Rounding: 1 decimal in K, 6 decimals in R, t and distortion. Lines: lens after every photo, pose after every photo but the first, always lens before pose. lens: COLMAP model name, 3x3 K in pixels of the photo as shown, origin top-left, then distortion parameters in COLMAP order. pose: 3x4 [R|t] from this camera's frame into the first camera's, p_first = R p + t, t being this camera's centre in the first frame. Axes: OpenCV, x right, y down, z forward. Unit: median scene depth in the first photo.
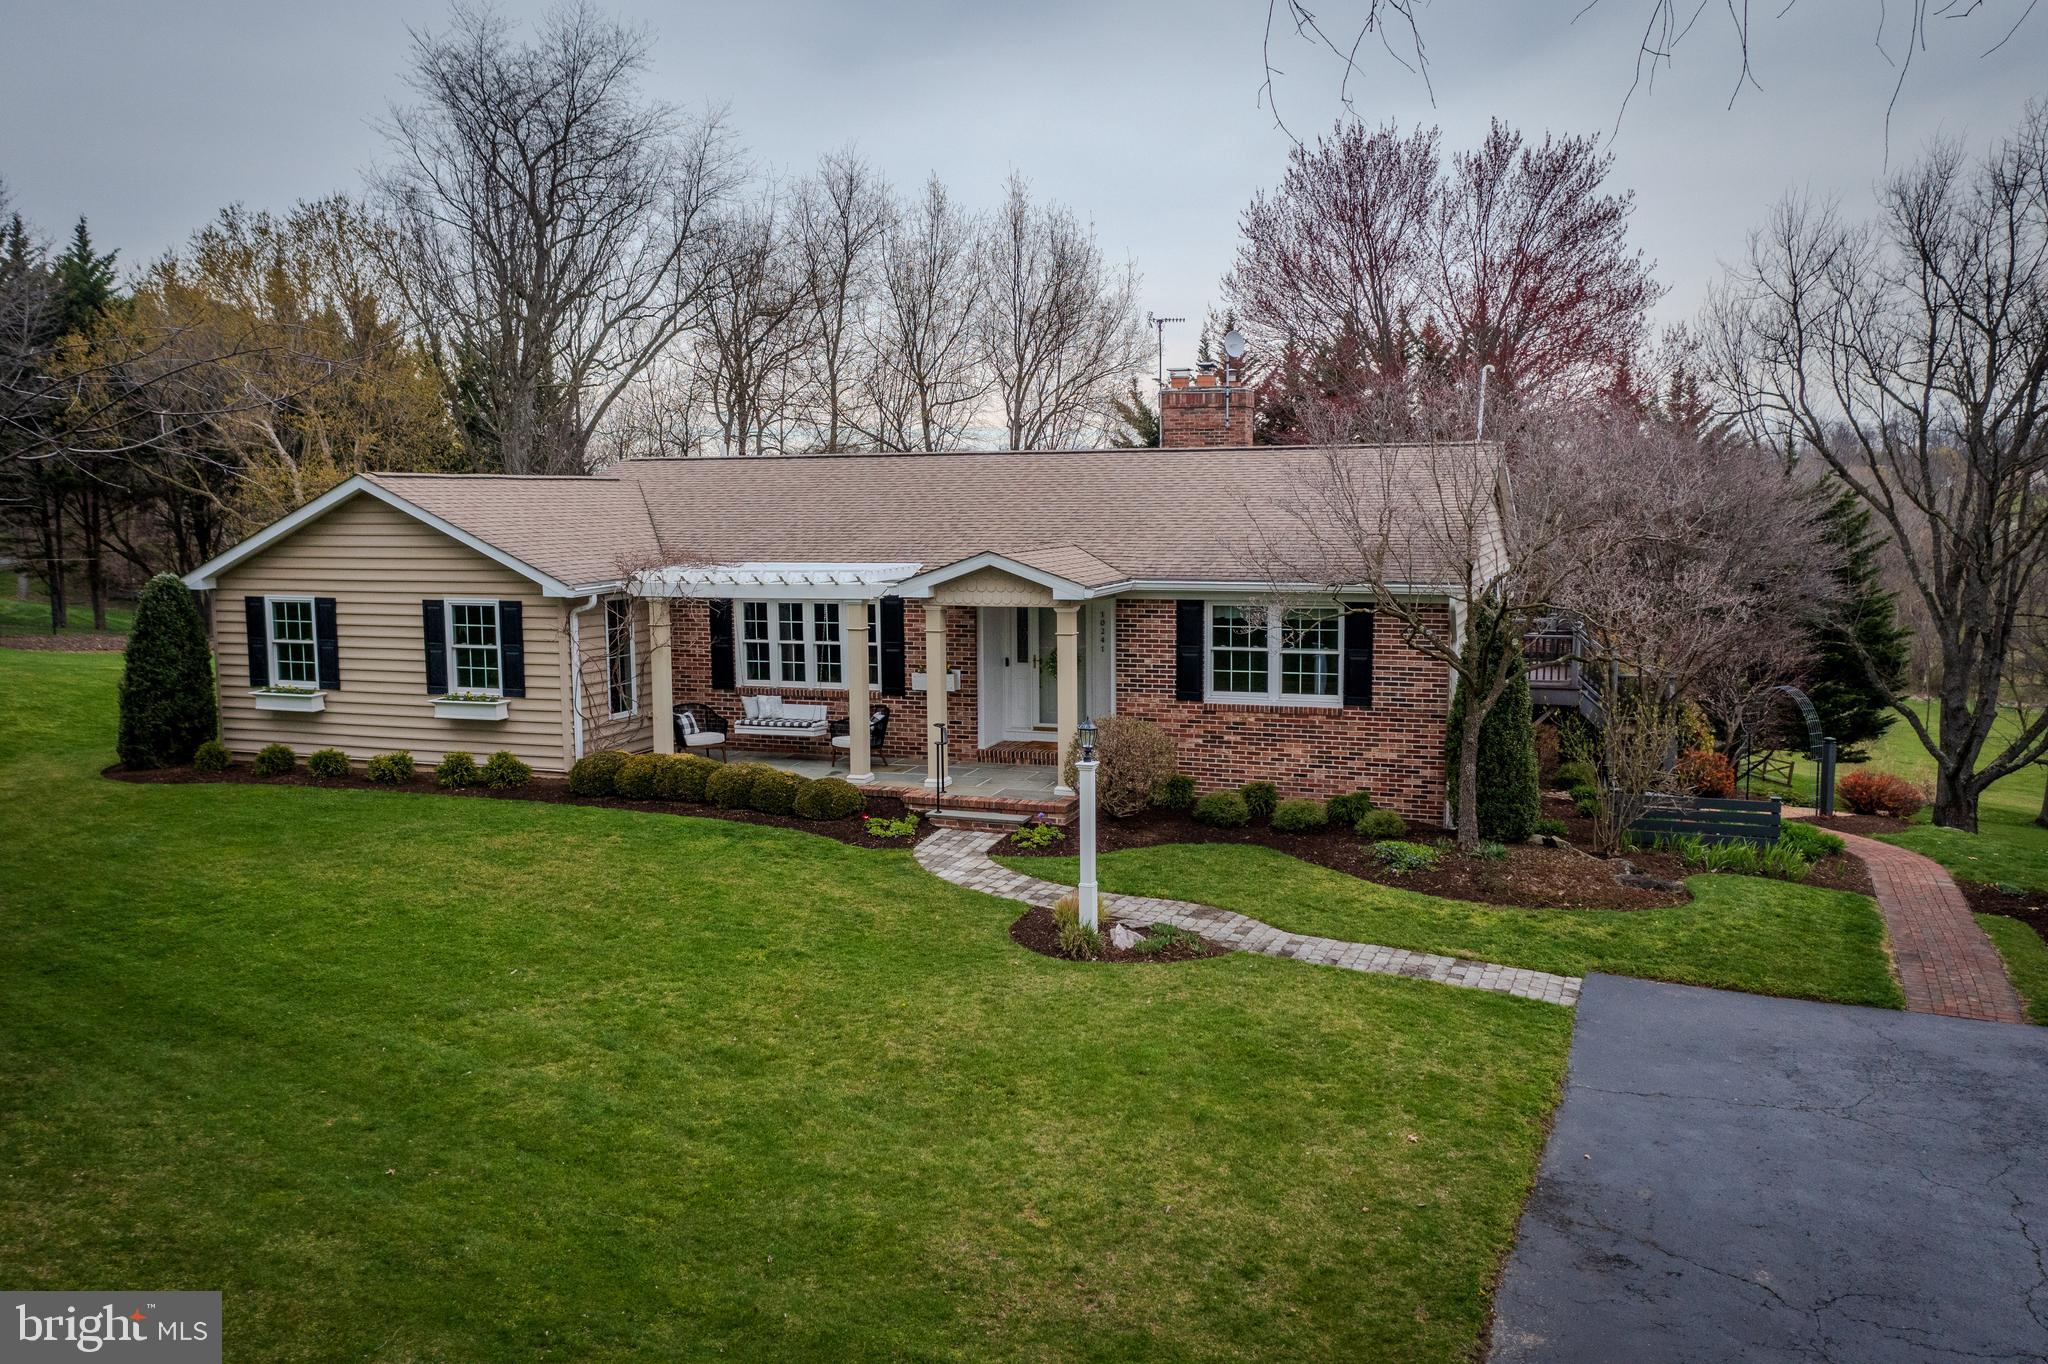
lens RADIAL K [[1629.0, 0, 1029.2], [0, 1629.0, 679.0], [0, 0, 1]] dist [-0.003783, 0.008963]
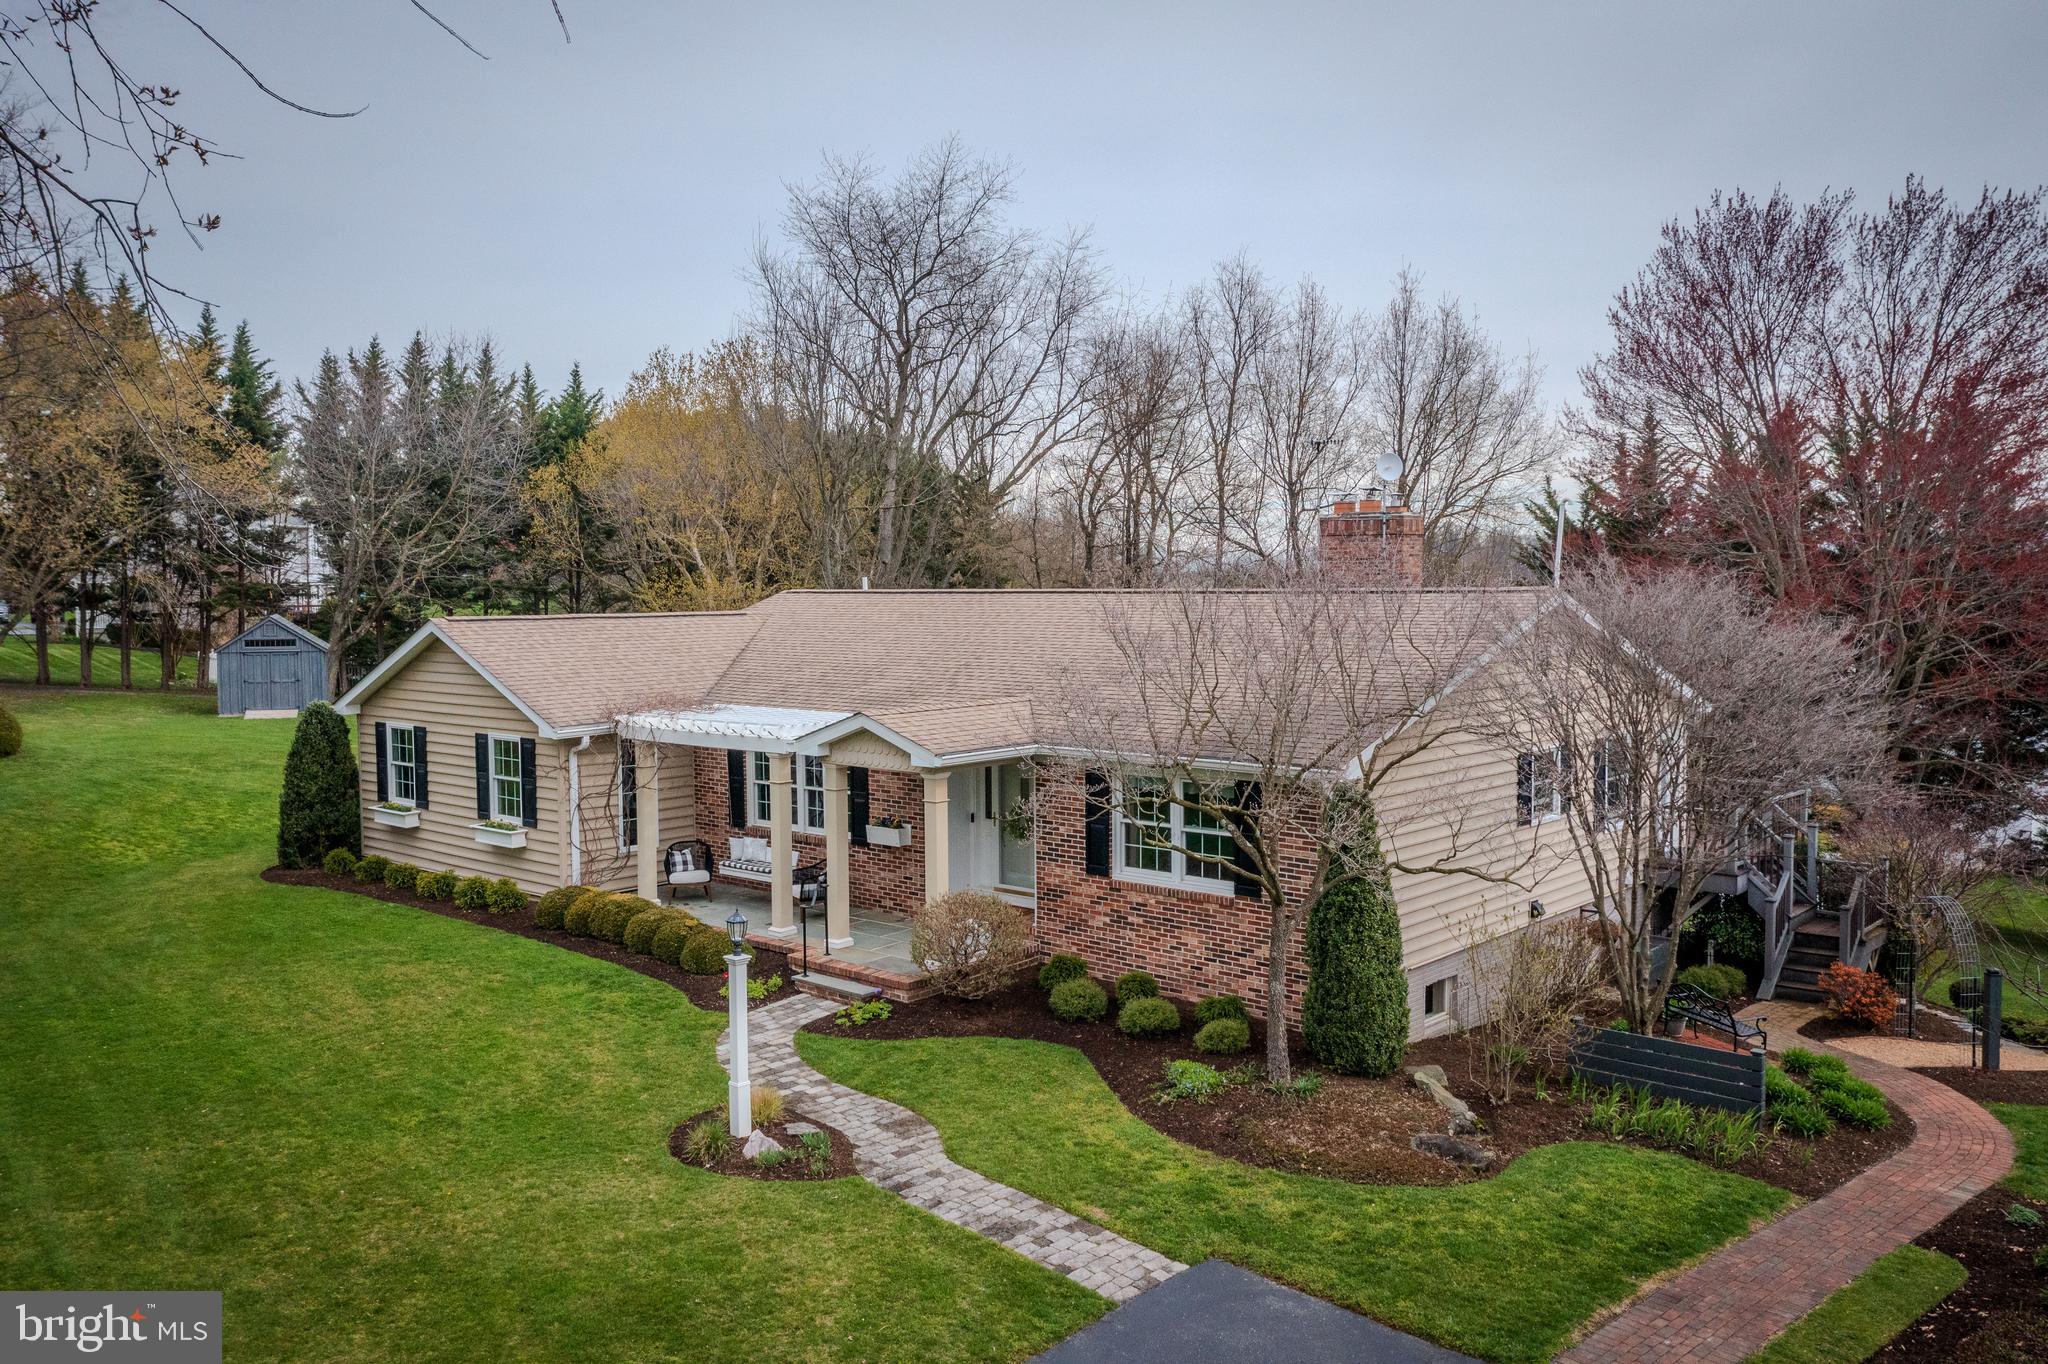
lens RADIAL K [[1629.0, 0, 1029.2], [0, 1629.0, 679.0], [0, 0, 1]] dist [-0.003783, 0.008963]
pose [[0.929948, 0.023847, -0.366918, 0.385204], [-0.041809, 0.998281, -0.041083, -0.056453], [0.365307, 0.053545, 0.929346, 0.113062]]
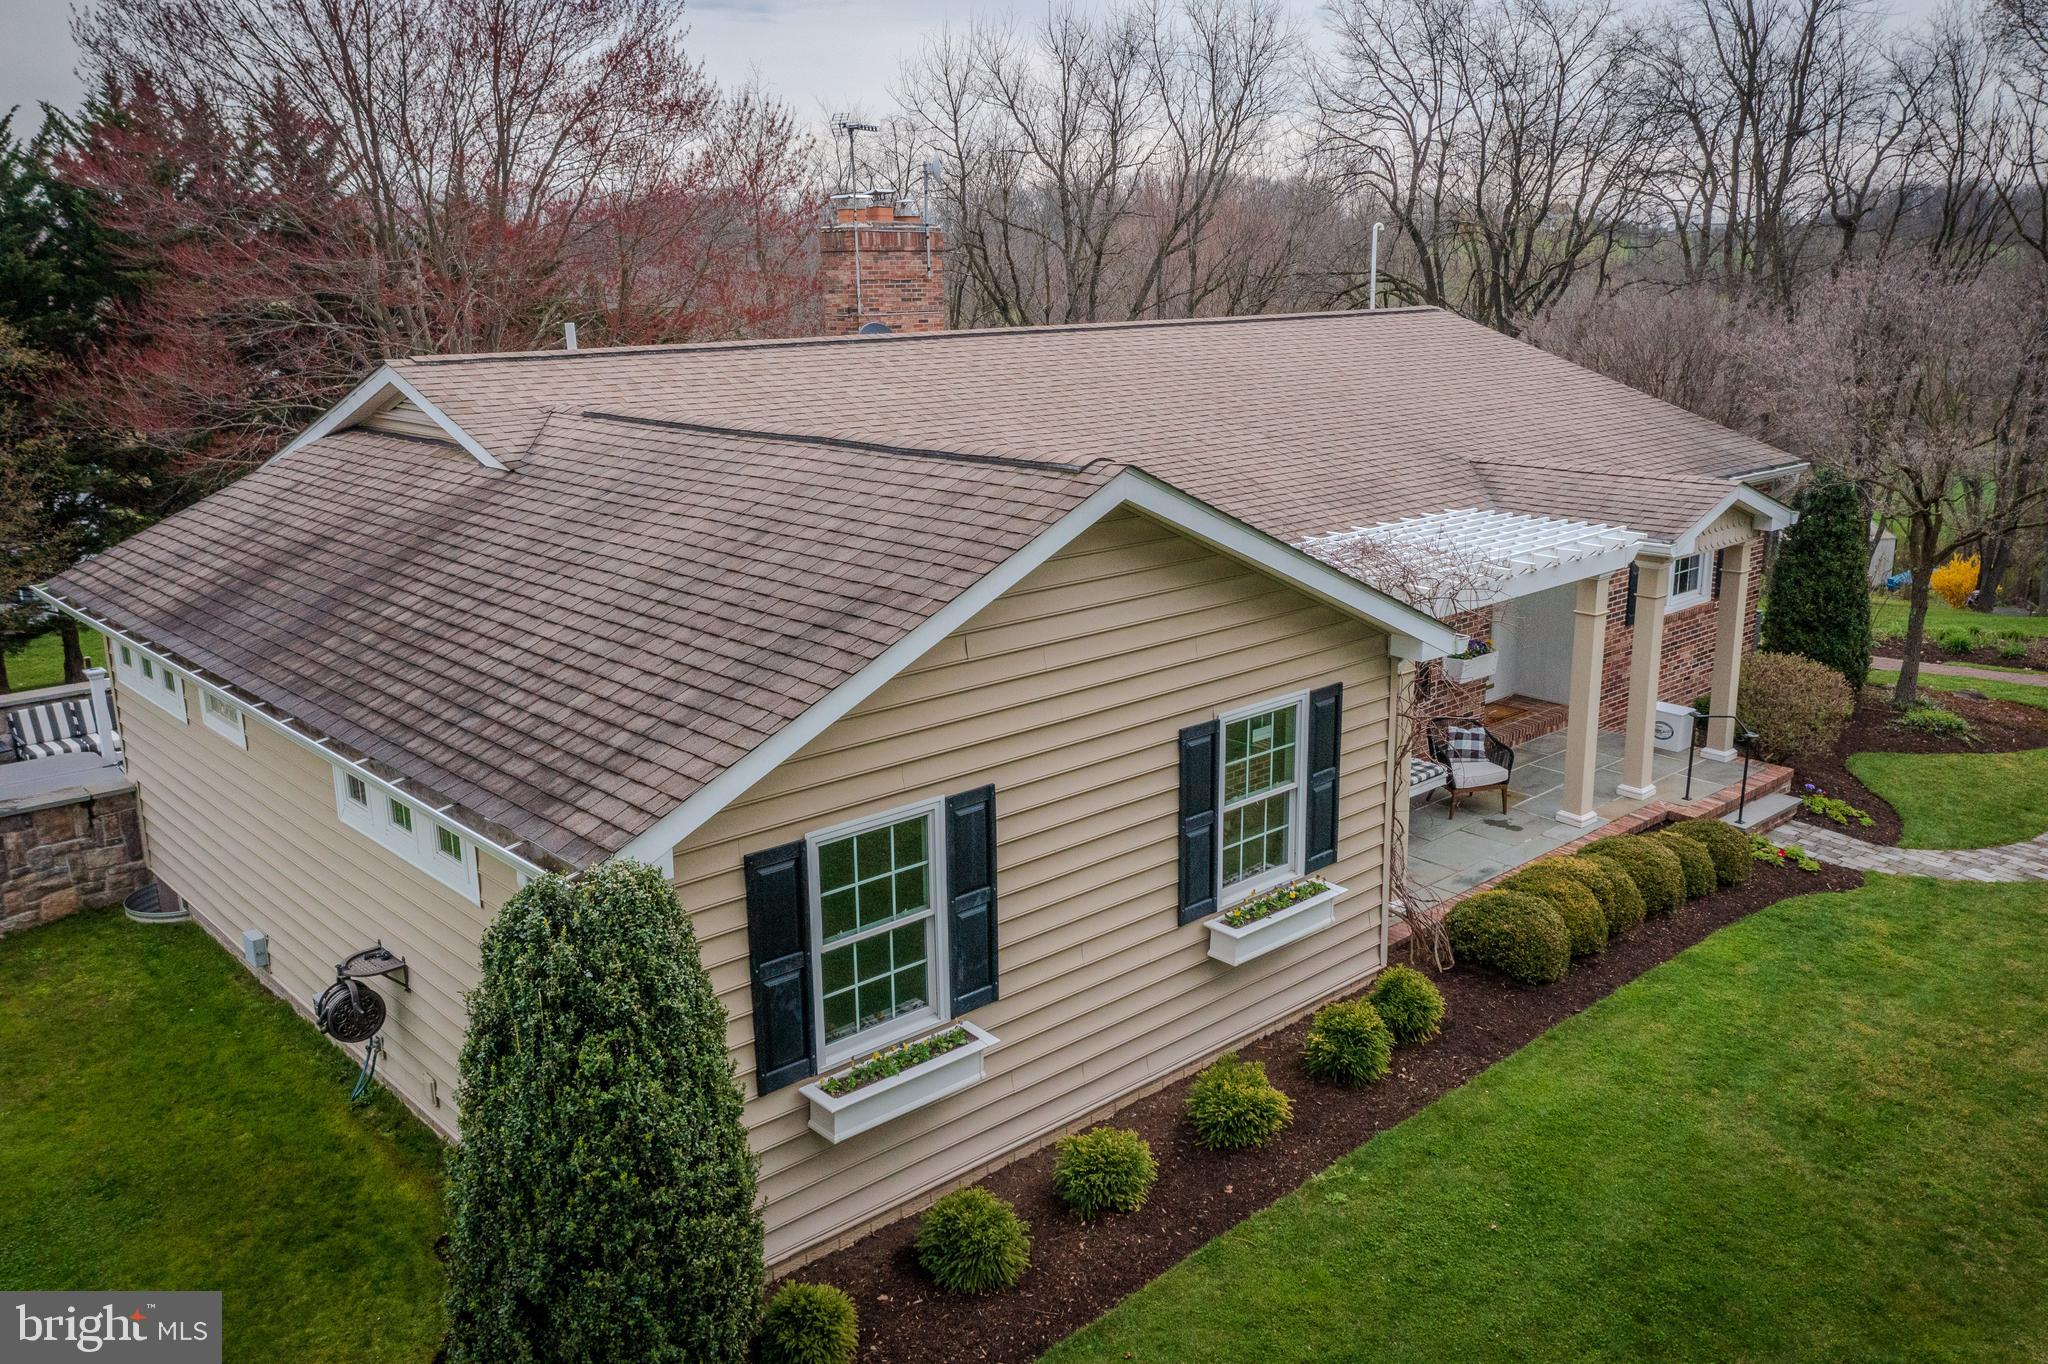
lens RADIAL K [[1629.0, 0, 1029.2], [0, 1629.0, 679.0], [0, 0, 1]] dist [-0.003783, 0.008963]
pose [[0.463020, -0.217677, 0.859202, -0.785660], [0.111362, 0.975980, 0.187250, -0.153062], [-0.879324, 0.008982, 0.476139, 0.837079]]
